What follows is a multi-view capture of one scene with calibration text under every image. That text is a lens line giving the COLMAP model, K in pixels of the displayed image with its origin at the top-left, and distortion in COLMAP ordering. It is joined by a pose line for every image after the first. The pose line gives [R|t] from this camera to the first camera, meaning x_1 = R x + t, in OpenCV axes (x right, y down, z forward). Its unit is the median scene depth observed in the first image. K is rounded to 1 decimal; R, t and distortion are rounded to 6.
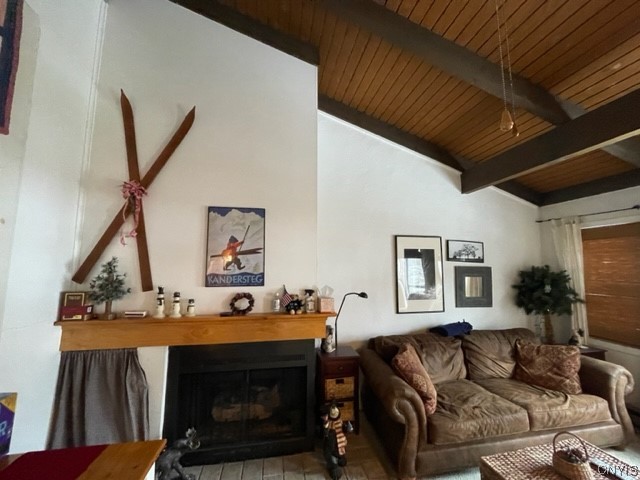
lens RADIAL K [[257.1, 0, 318.5], [0, 257.1, 240.3], [0, 0, 1]] dist [-0.002198, -0.000799]
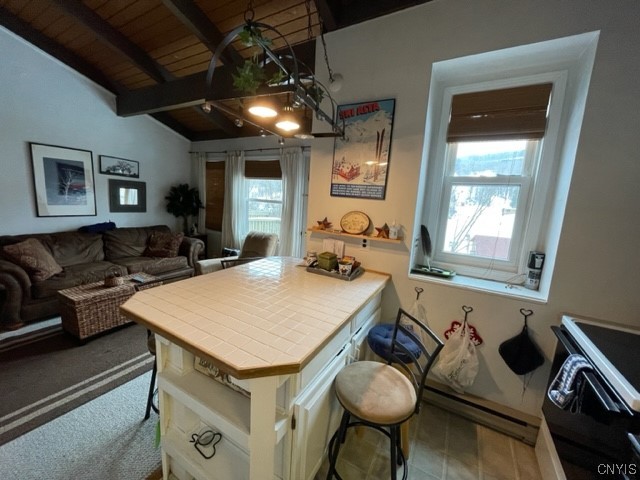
lens RADIAL K [[257.1, 0, 318.5], [0, 257.1, 240.3], [0, 0, 1]] dist [-0.002198, -0.000799]
pose [[0.657783, -0.086968, 0.748170, 0.358528], [-0.135273, 0.963520, 0.230932, -0.045901], [-0.740961, -0.253110, 0.622023, -0.787728]]
